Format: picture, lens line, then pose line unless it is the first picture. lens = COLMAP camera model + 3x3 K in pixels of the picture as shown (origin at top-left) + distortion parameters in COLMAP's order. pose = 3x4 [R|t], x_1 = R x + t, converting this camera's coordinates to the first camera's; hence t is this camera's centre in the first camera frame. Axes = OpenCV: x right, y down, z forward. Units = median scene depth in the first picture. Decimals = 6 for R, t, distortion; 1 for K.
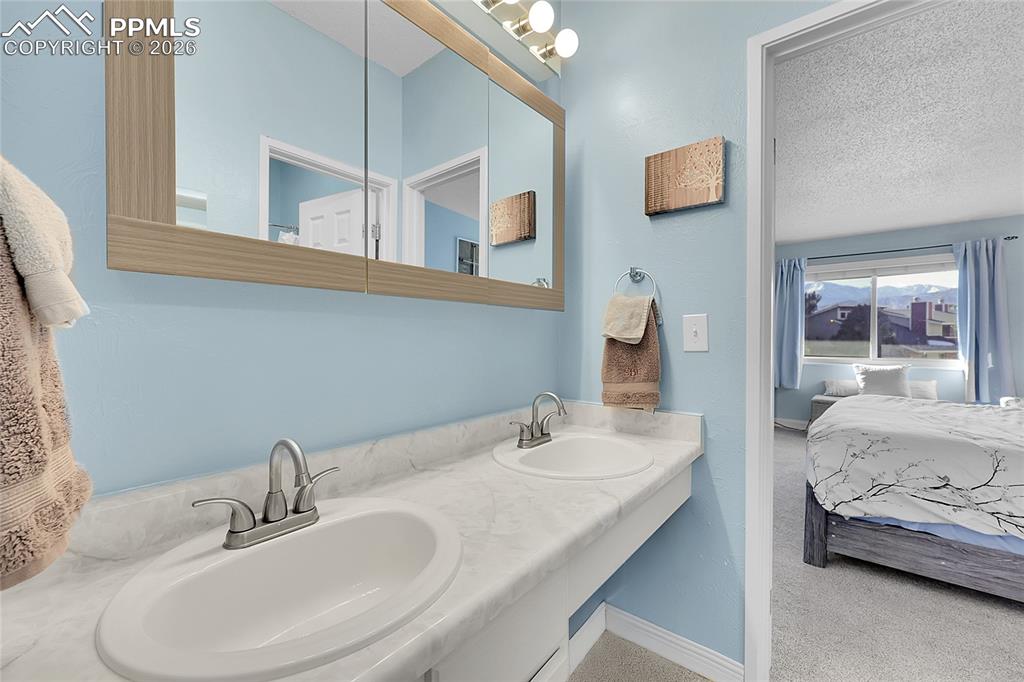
lens RADIAL K [[412.8, 0, 519.9], [0, 412.8, 337.0], [0, 0, 1]] dist [-0.004491, 0.000273]
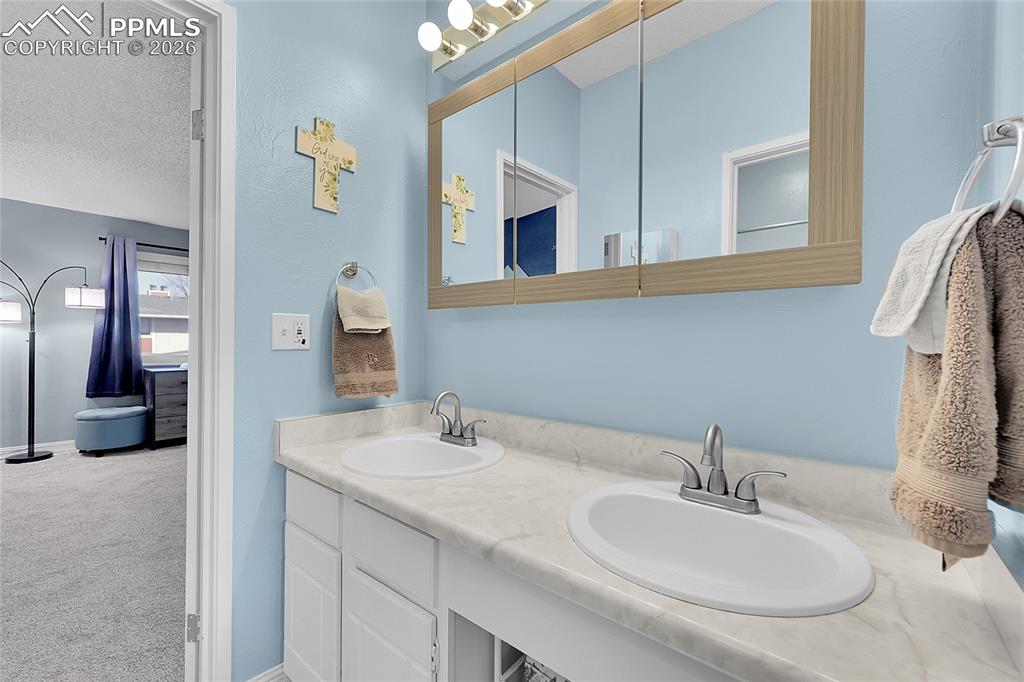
lens RADIAL K [[412.8, 0, 517.2], [0, 412.8, 343.3], [0, 0, 1]] dist [-0.004491, 0.000273]
pose [[-0.002989, 0.001247, -0.999995, 0.835408], [-0.012043, 0.999927, 0.001283, 0.017363], [0.999923, 0.012047, -0.002973, 0.854000]]
